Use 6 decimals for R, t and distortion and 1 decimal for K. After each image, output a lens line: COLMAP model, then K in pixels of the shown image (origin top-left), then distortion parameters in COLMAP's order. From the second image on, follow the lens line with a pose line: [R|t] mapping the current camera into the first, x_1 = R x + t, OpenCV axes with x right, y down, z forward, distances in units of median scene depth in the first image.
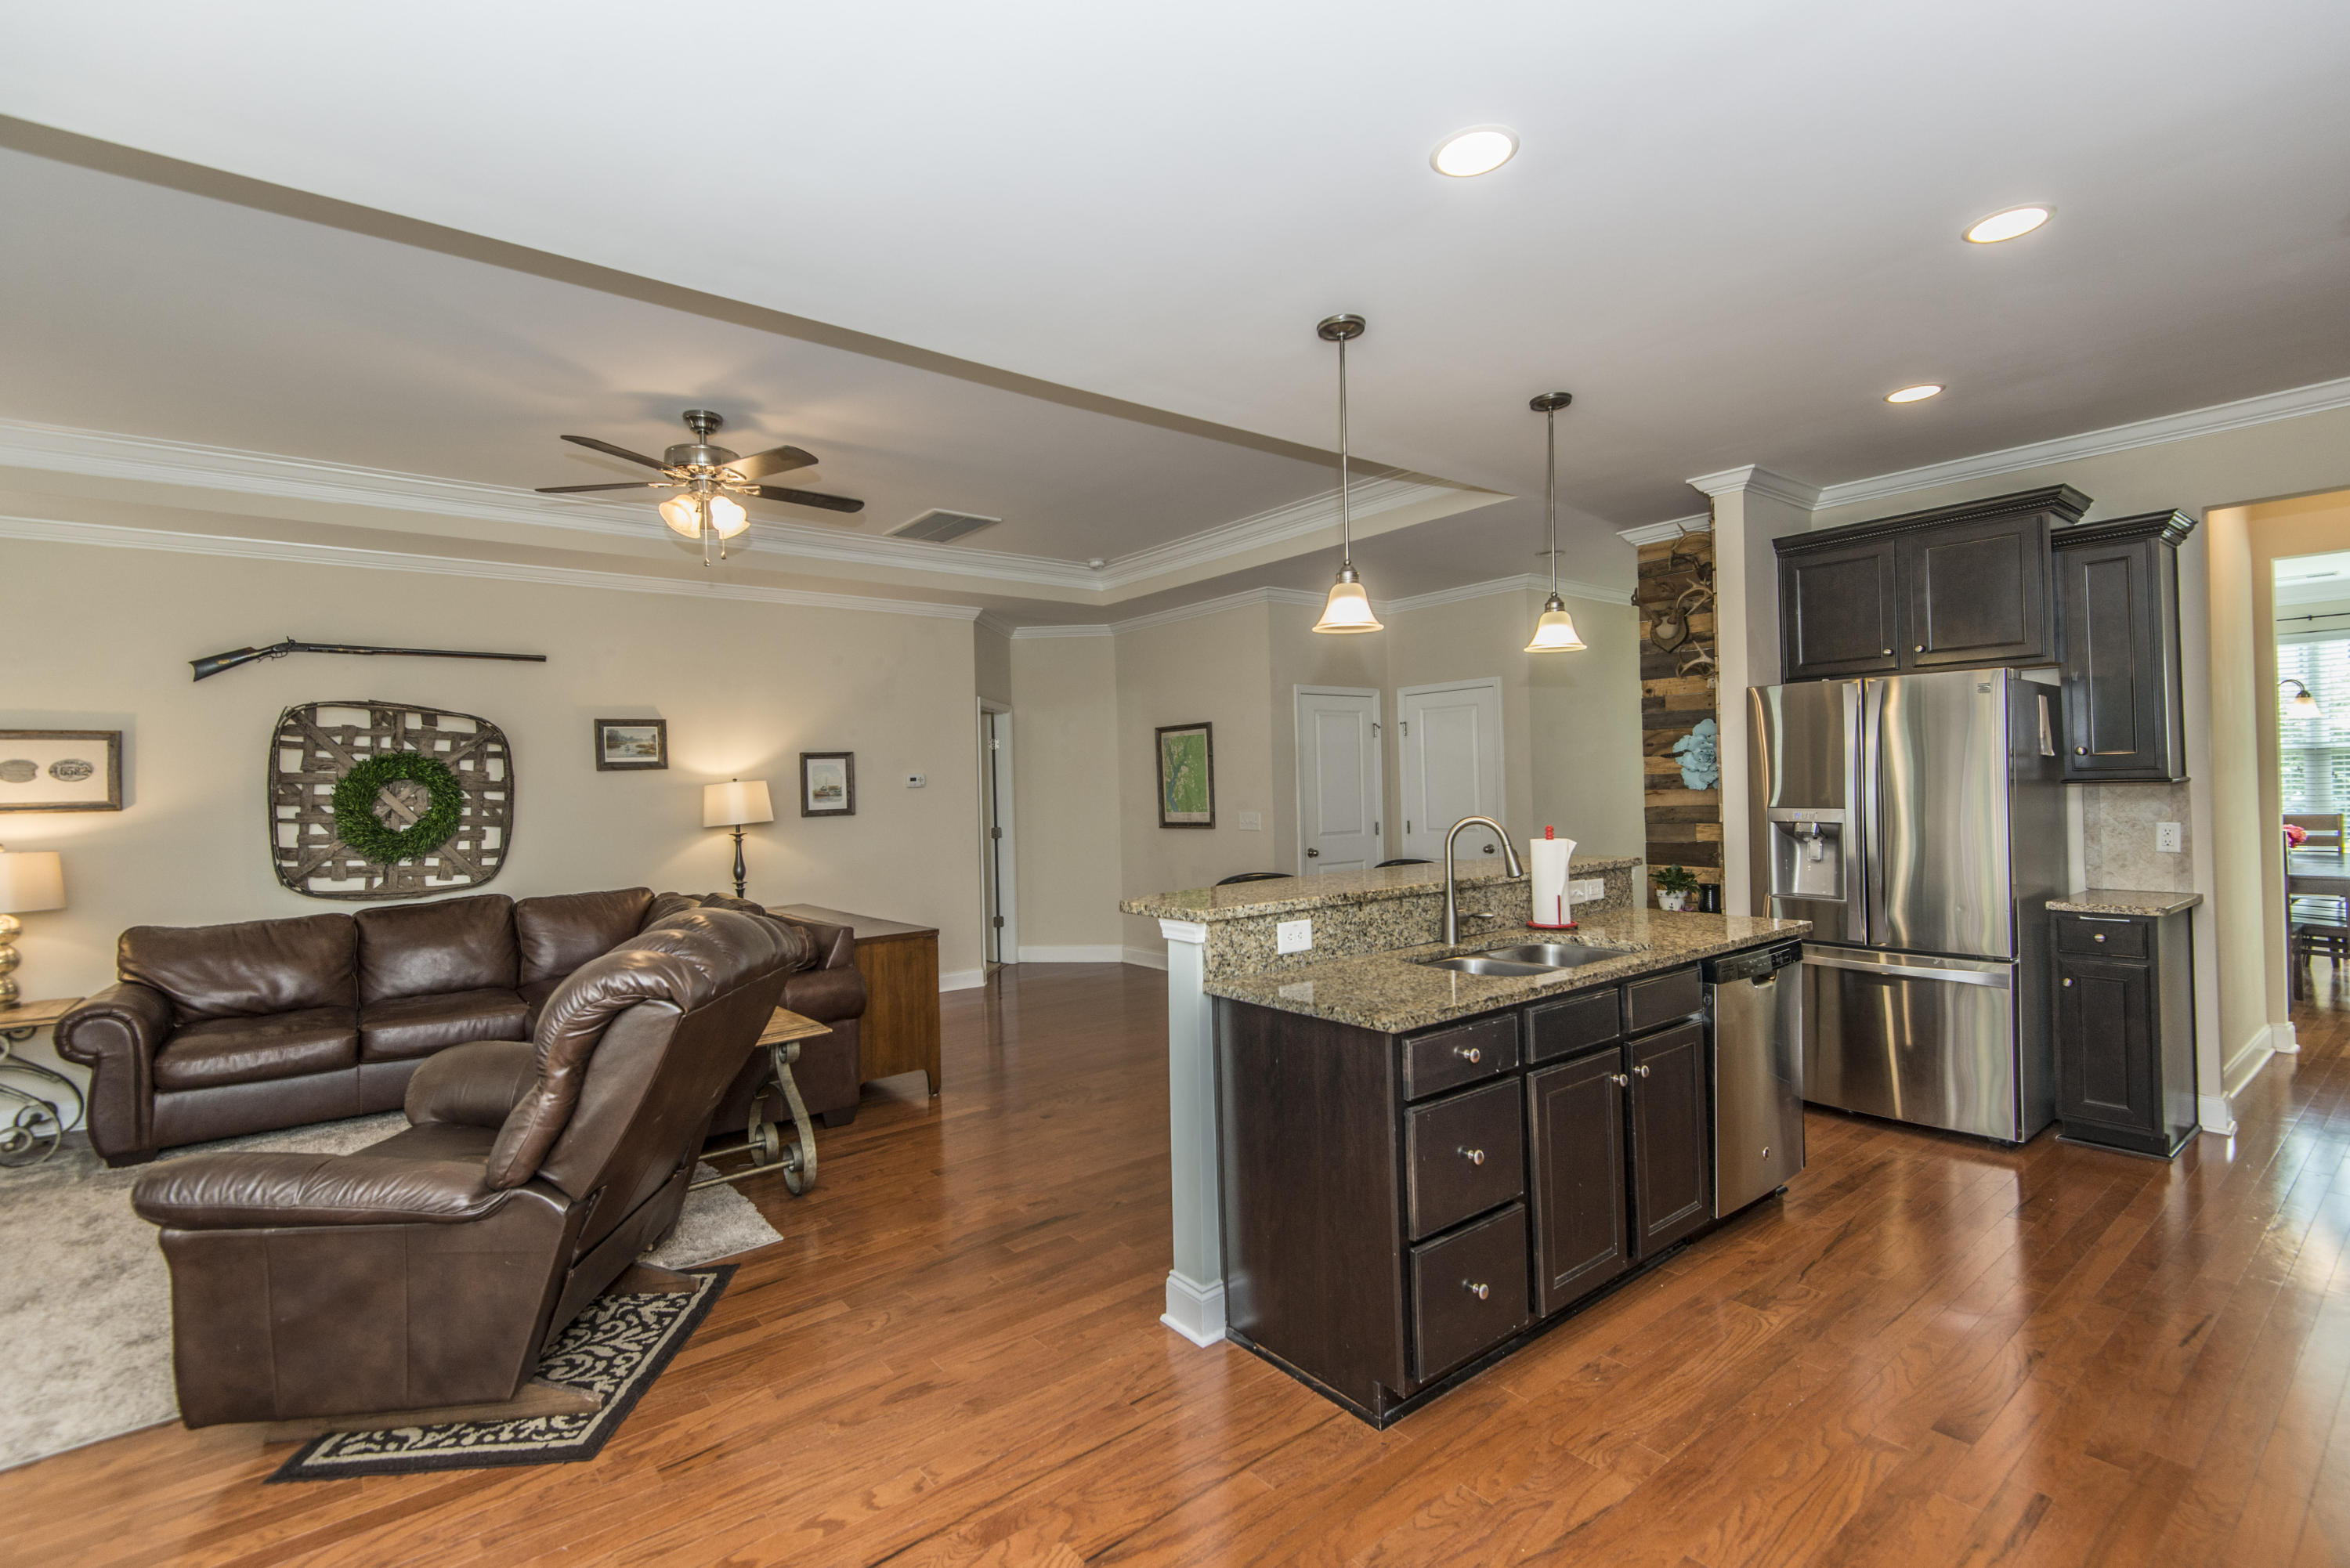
lens RADIAL K [[1059.4, 0, 1176.2], [0, 1059.4, 773.9], [0, 0, 1]] dist [0.034972, -0.021926]
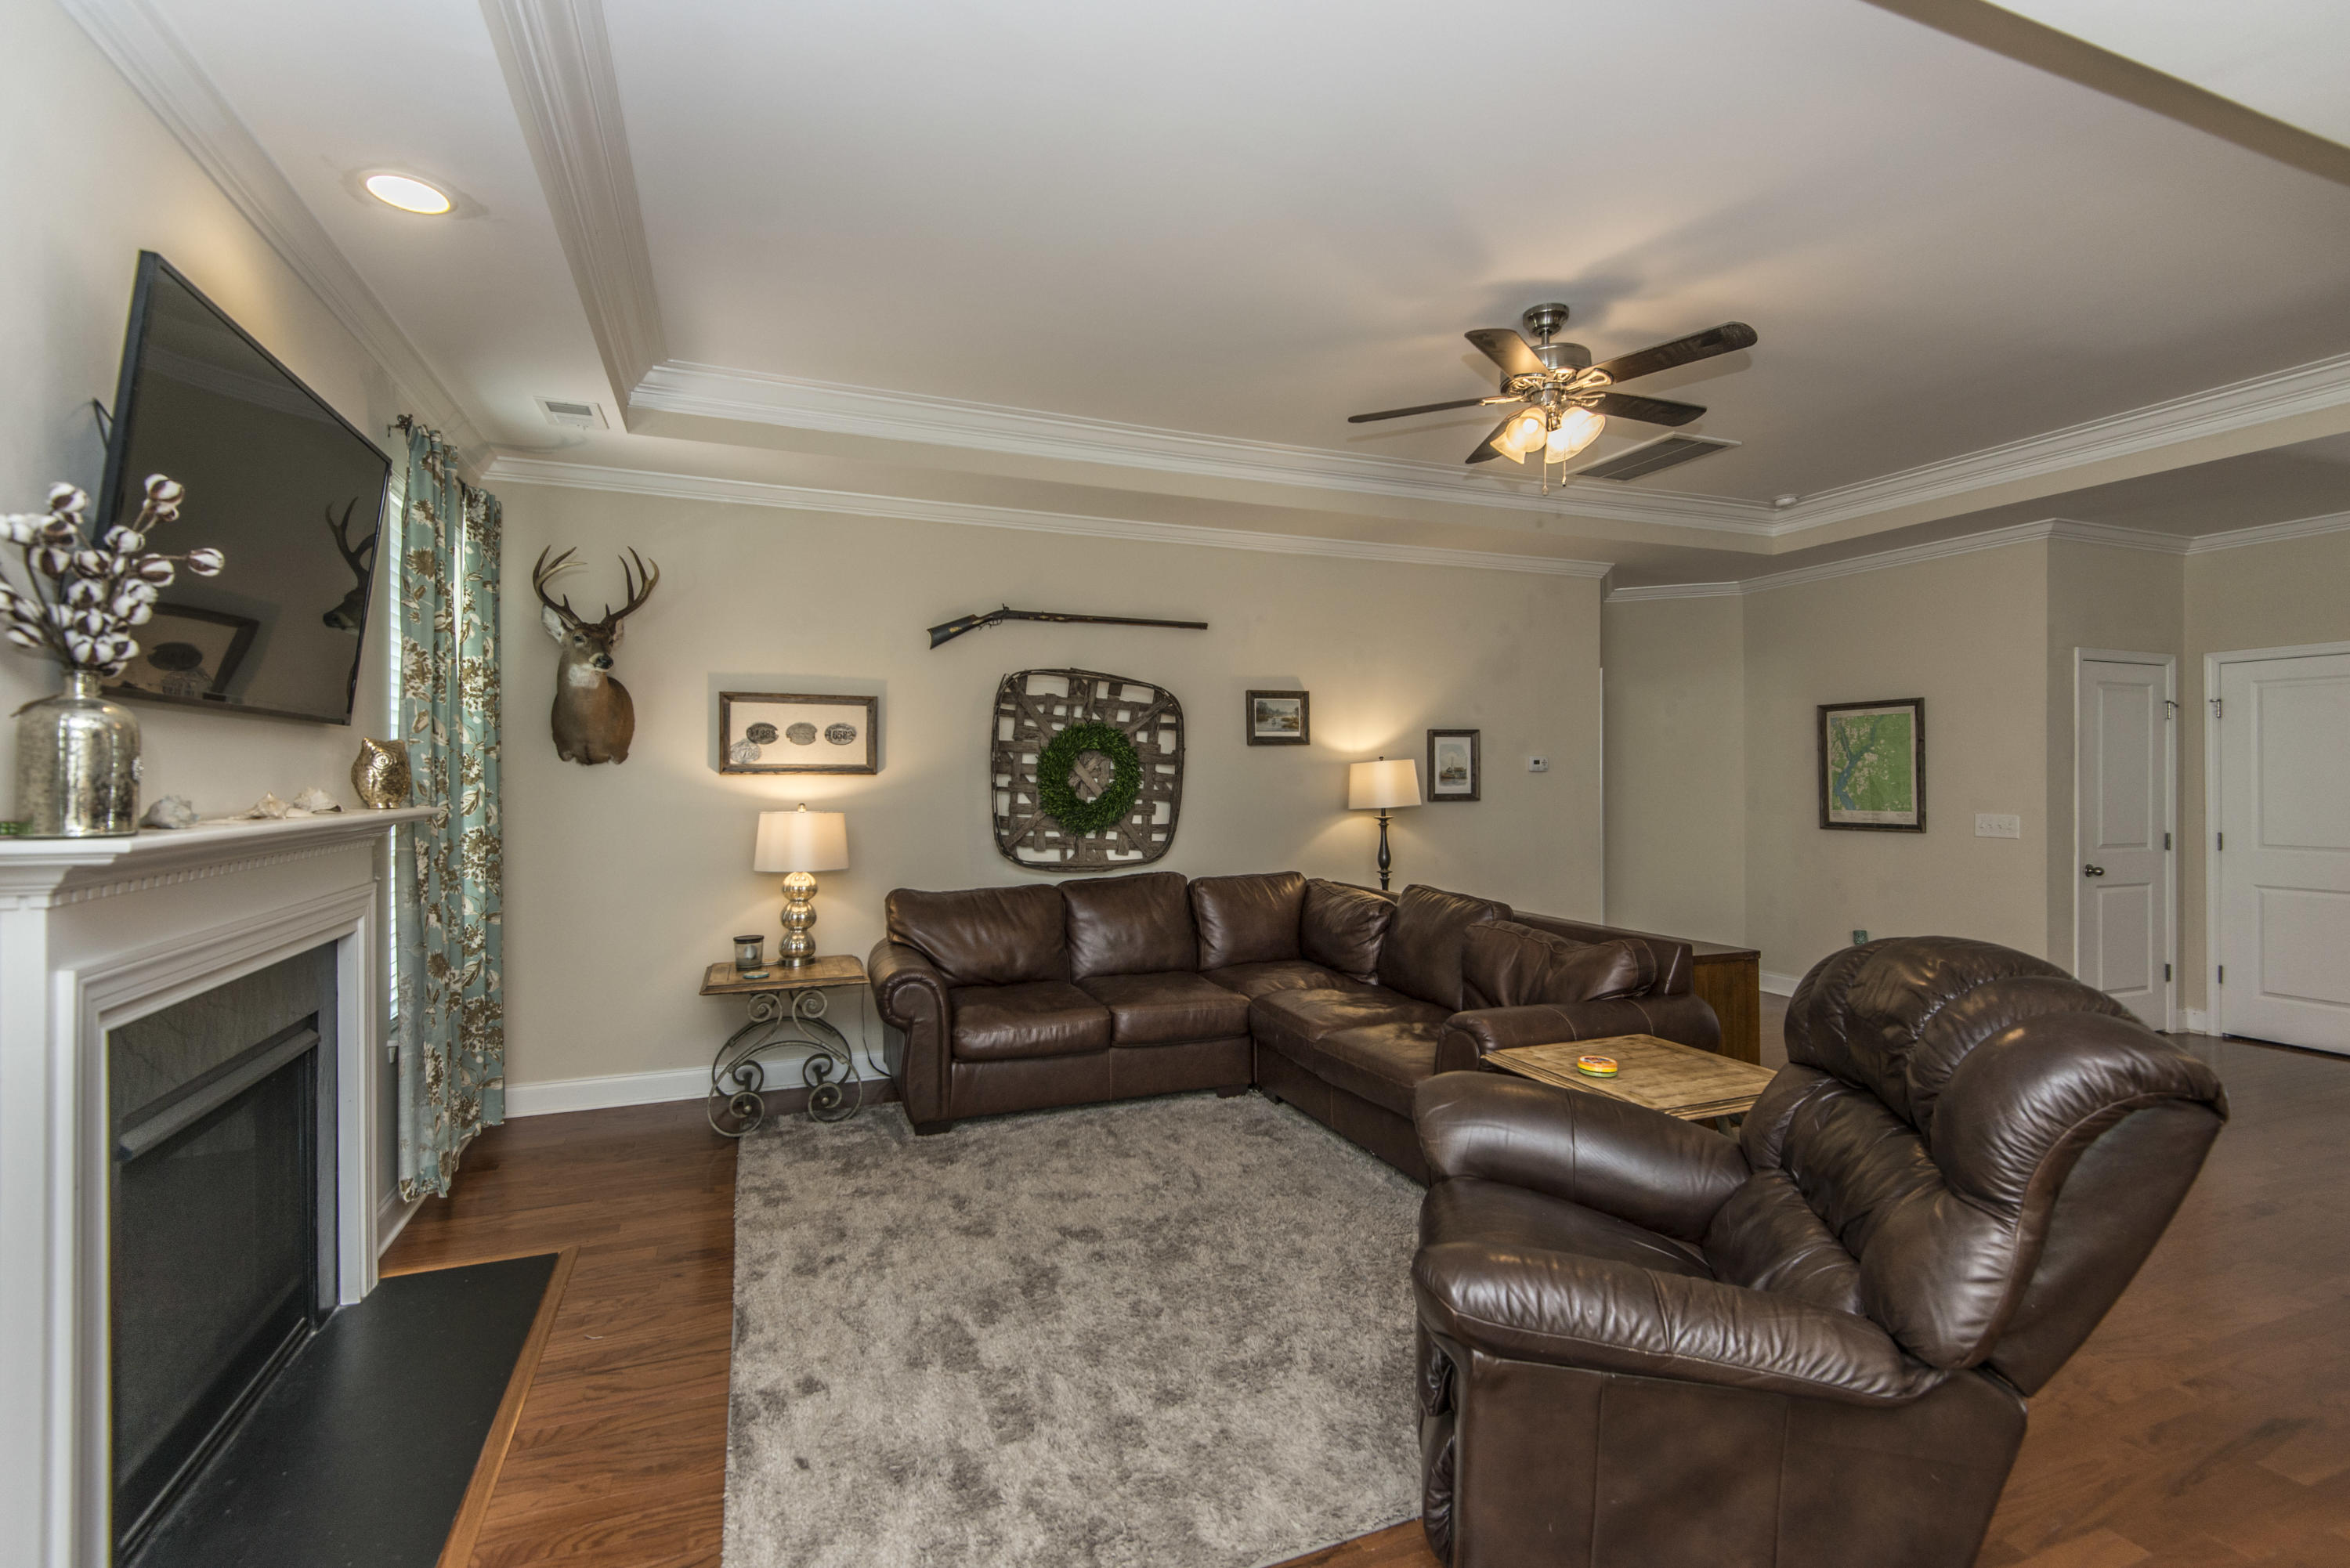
lens RADIAL K [[1059.4, 0, 1176.2], [0, 1059.4, 773.9], [0, 0, 1]] dist [0.034972, -0.021926]
pose [[0.955952, 0.024725, -0.292481, -0.373351], [-0.021440, 0.999666, 0.014431, 0.011494], [0.292740, -0.007525, 0.956162, 0.103211]]
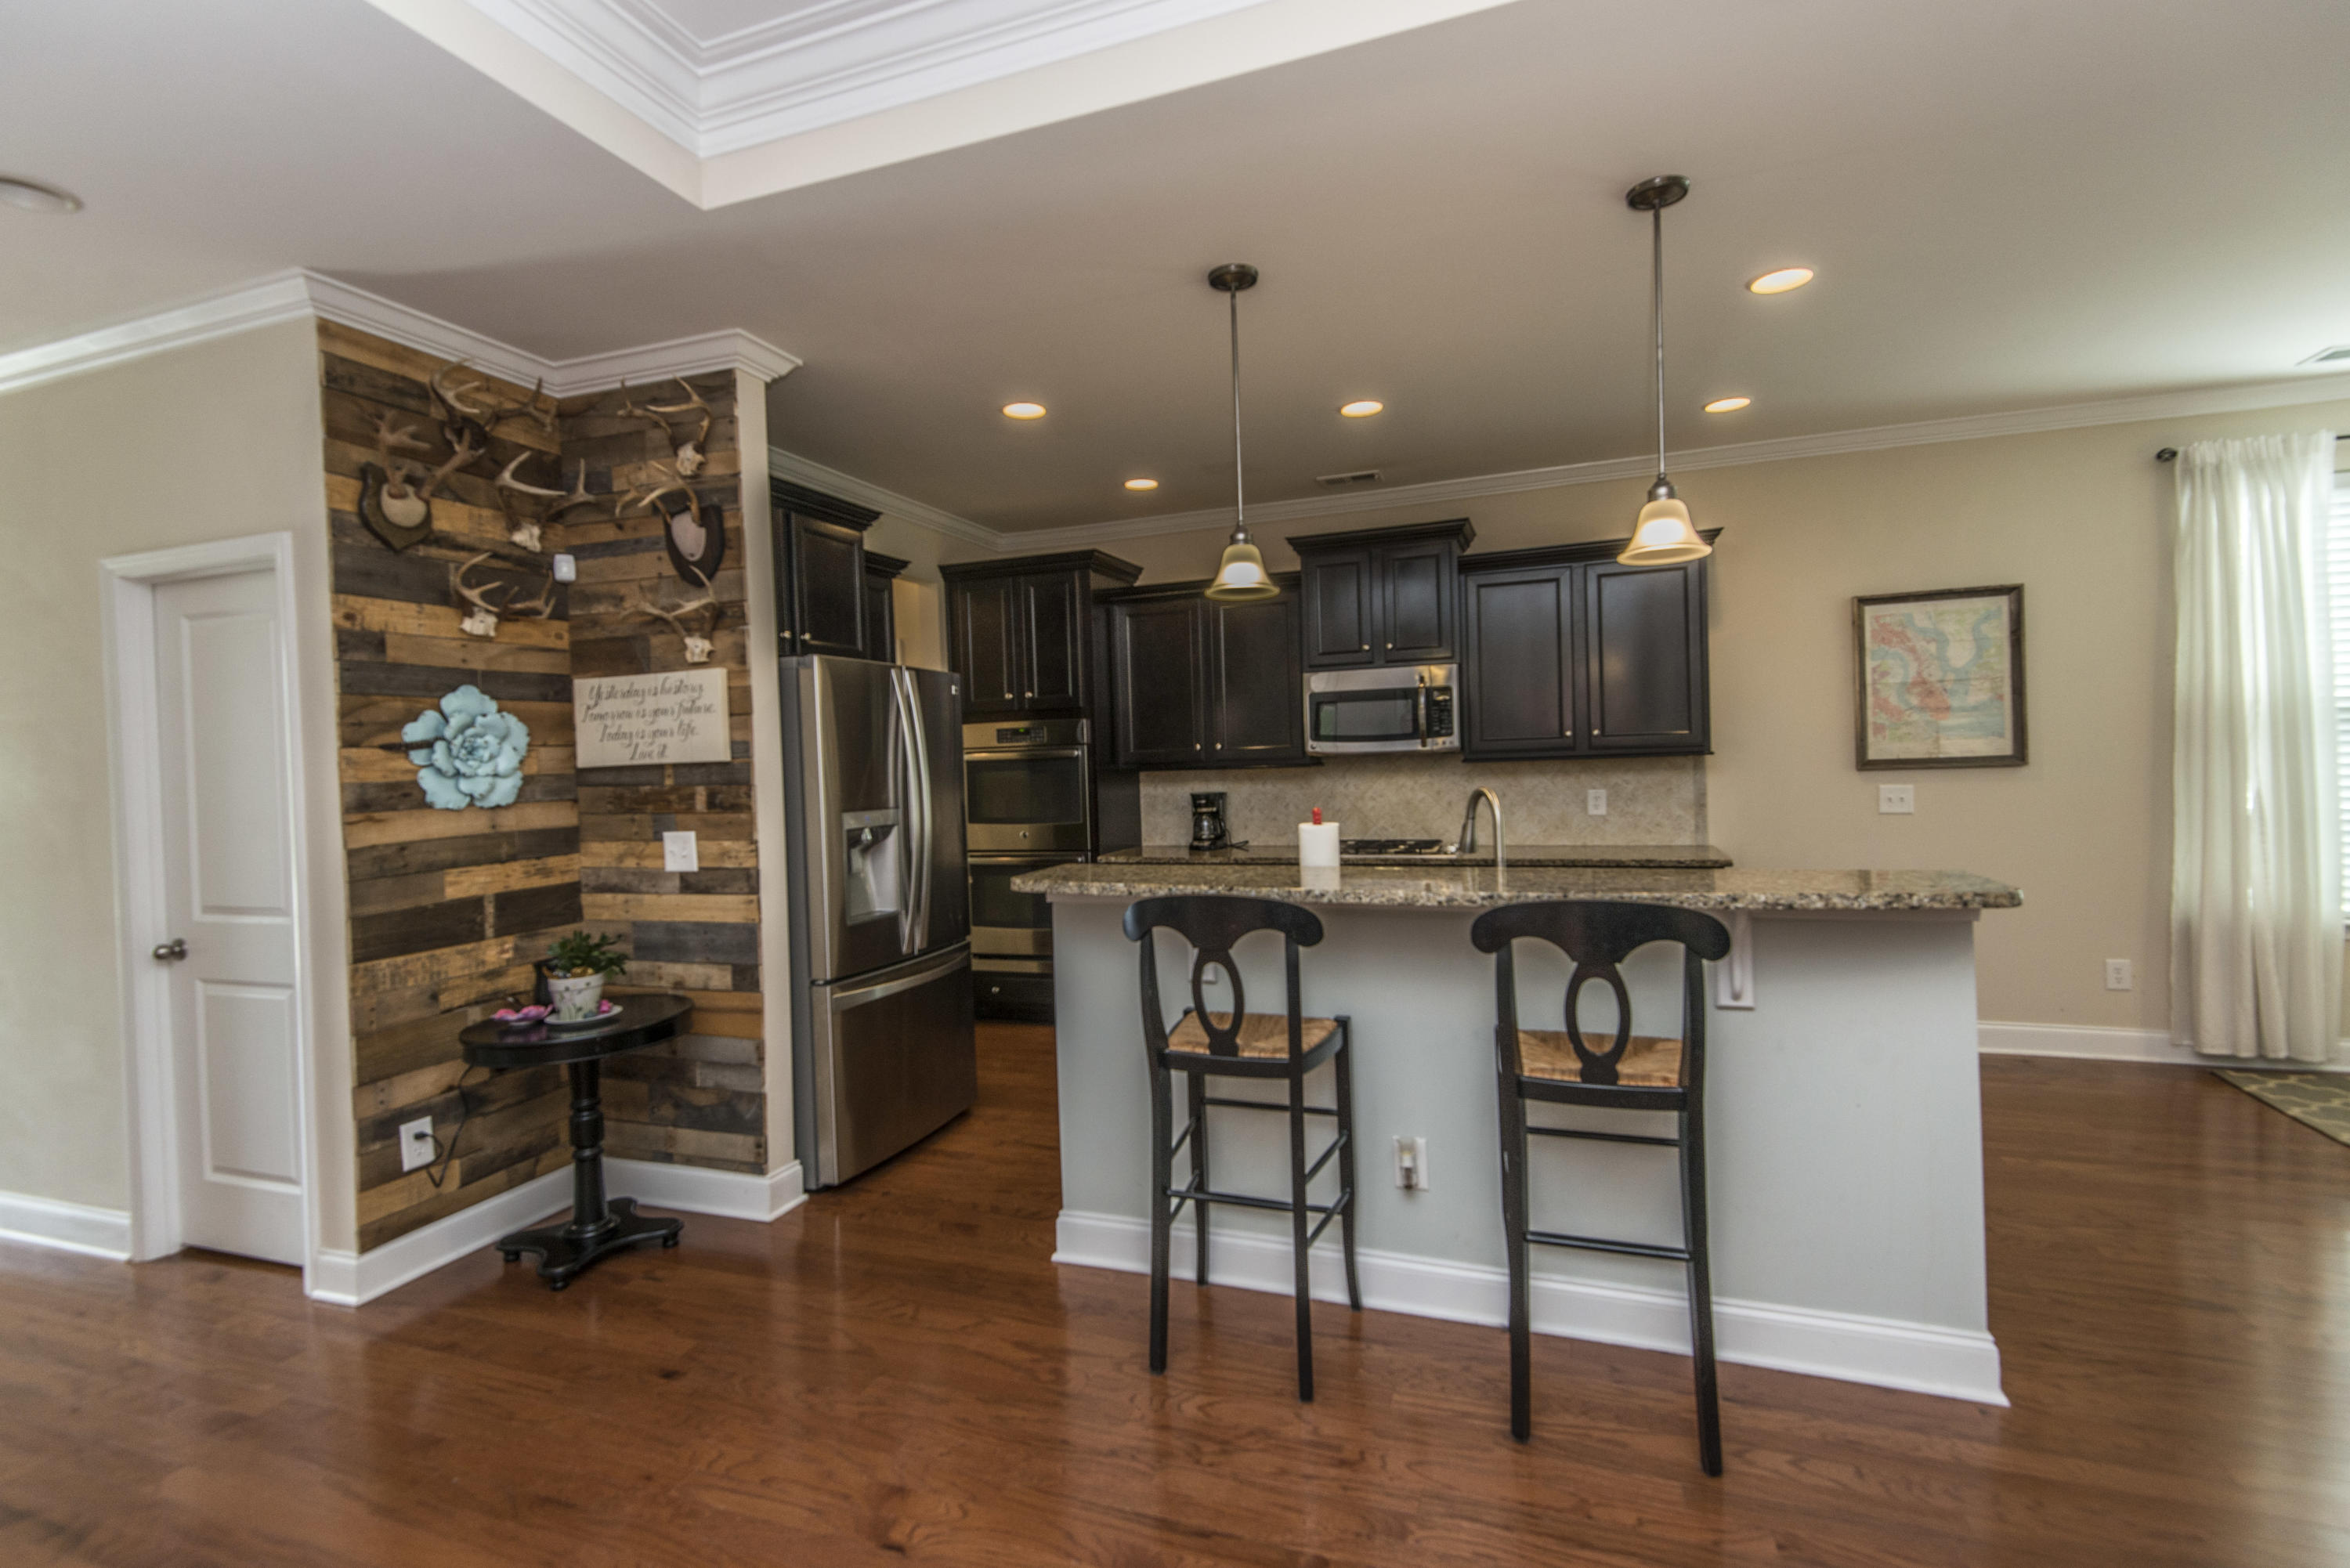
lens RADIAL K [[1062.6, 0, 1173.2], [0, 1062.6, 774.5], [0, 0, 1]] dist [0.028628, -0.015336]
pose [[-0.517138, 0.028572, 0.855425, -0.197435], [0.037744, 0.999232, -0.010558, 0.017202], [-0.855069, 0.026827, -0.517819, 0.988034]]
